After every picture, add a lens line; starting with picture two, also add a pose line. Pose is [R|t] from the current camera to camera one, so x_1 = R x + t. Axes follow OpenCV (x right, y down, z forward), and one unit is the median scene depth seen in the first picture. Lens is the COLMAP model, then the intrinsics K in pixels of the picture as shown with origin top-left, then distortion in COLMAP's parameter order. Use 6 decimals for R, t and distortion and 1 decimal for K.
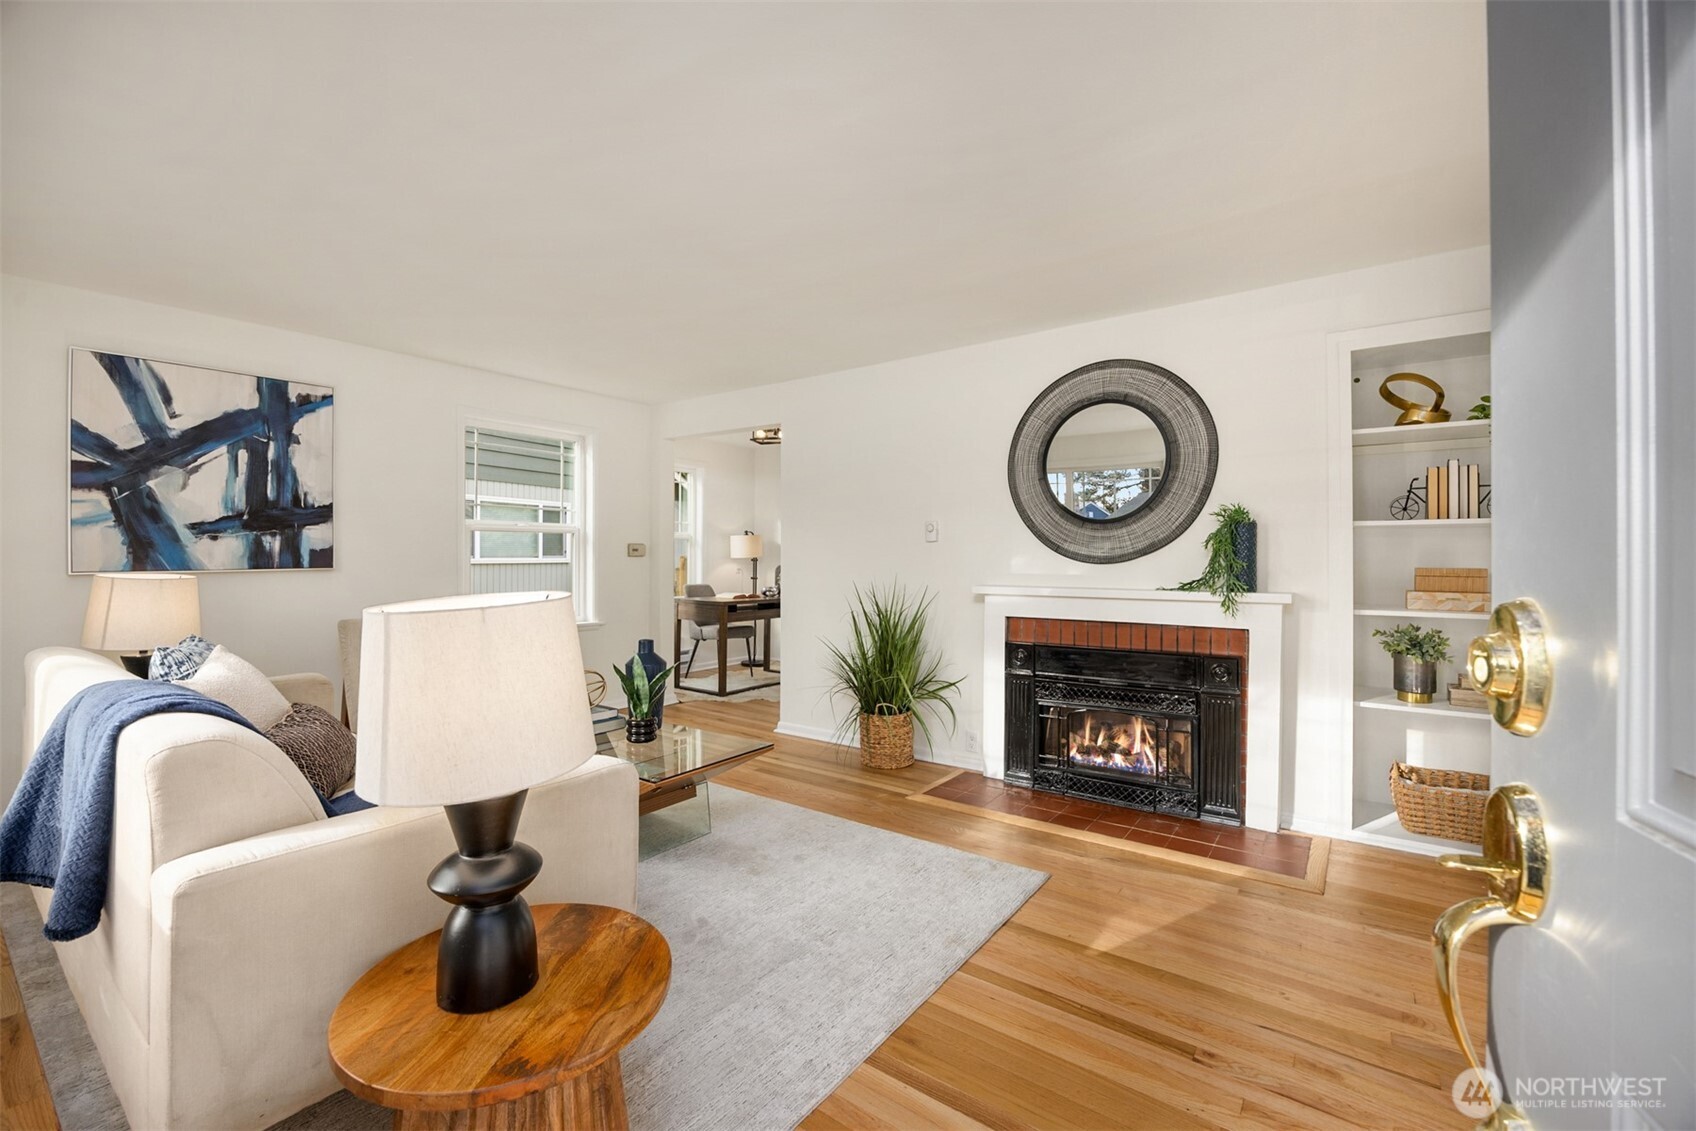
lens RADIAL K [[722.1, 0, 843.8], [0, 722.1, 550.9], [0, 0, 1]] dist [-0.001718, -0.000195]
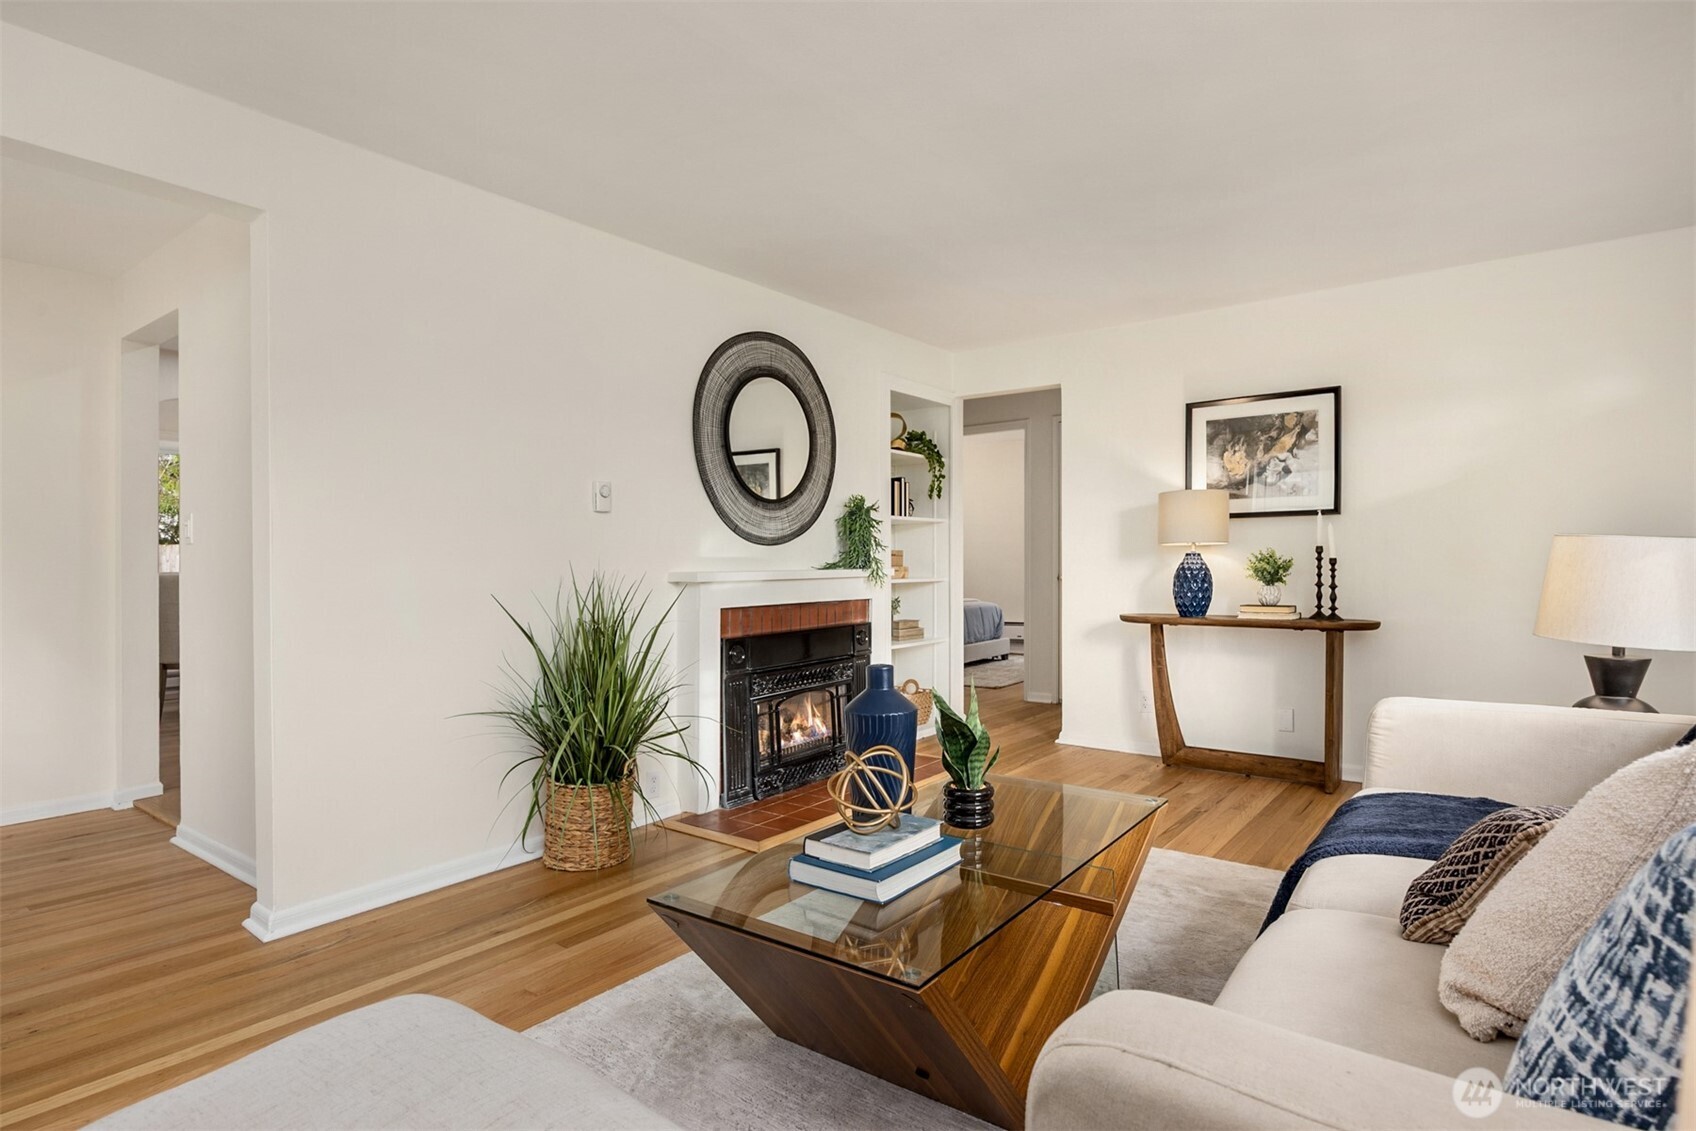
lens RADIAL K [[898.1, 0, 842.2], [0, 898.1, 577.6], [0, 0, 1]] dist [0.004271, 0.000663]
pose [[0.020905, -0.013921, 0.999685, -0.826038], [0.005957, 0.999887, 0.013799, 0.044486], [-0.999764, 0.005666, 0.020985, 0.875852]]
